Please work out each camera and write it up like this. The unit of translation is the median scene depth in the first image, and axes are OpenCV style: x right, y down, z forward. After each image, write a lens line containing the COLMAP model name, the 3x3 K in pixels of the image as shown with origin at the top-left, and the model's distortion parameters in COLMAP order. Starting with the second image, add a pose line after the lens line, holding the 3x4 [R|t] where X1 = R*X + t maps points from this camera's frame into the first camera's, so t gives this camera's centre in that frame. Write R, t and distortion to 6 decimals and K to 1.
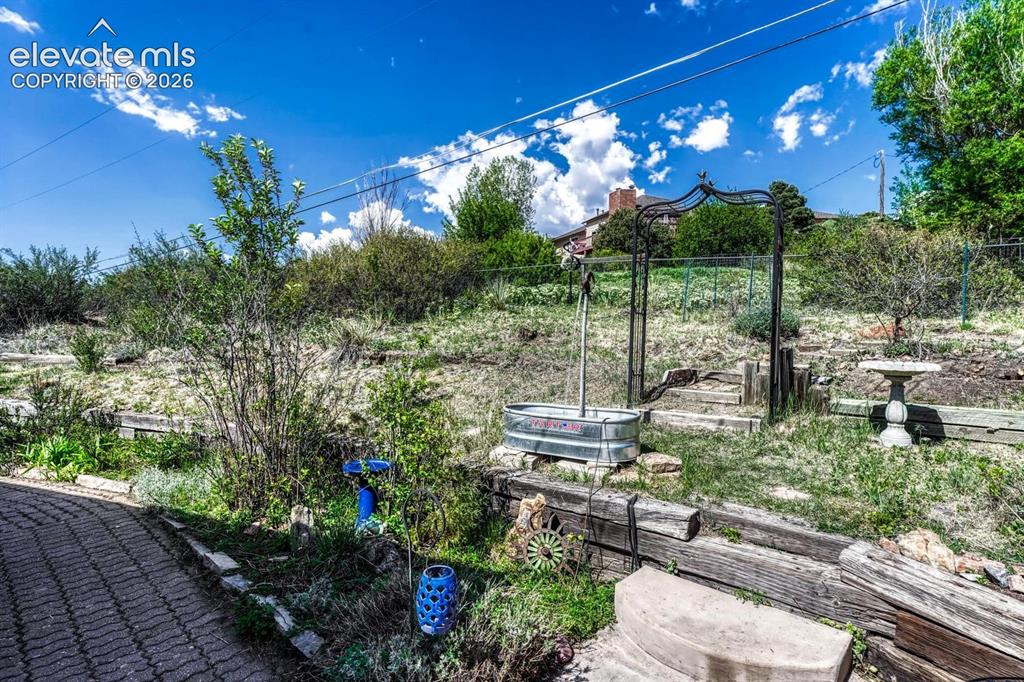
lens RADIAL K [[505.9, 0, 509.9], [0, 505.9, 344.0], [0, 0, 1]] dist [0.000167, 0.000008]
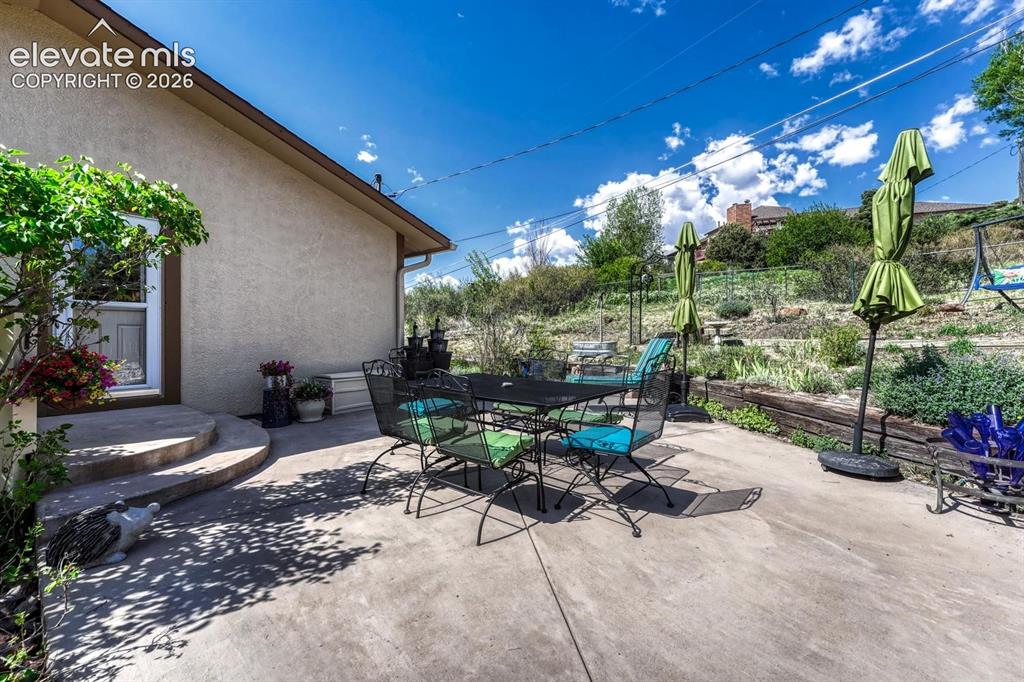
lens RADIAL K [[414.0, 0, 511.4], [0, 414.0, 341.3], [0, 0, 1]] dist [-0.000305, -0.000005]
pose [[0.944917, -0.012617, -0.327067, 0.160425], [0.013785, 0.999904, 0.001253, 0.044068], [0.327020, -0.005692, 0.945000, -0.490526]]
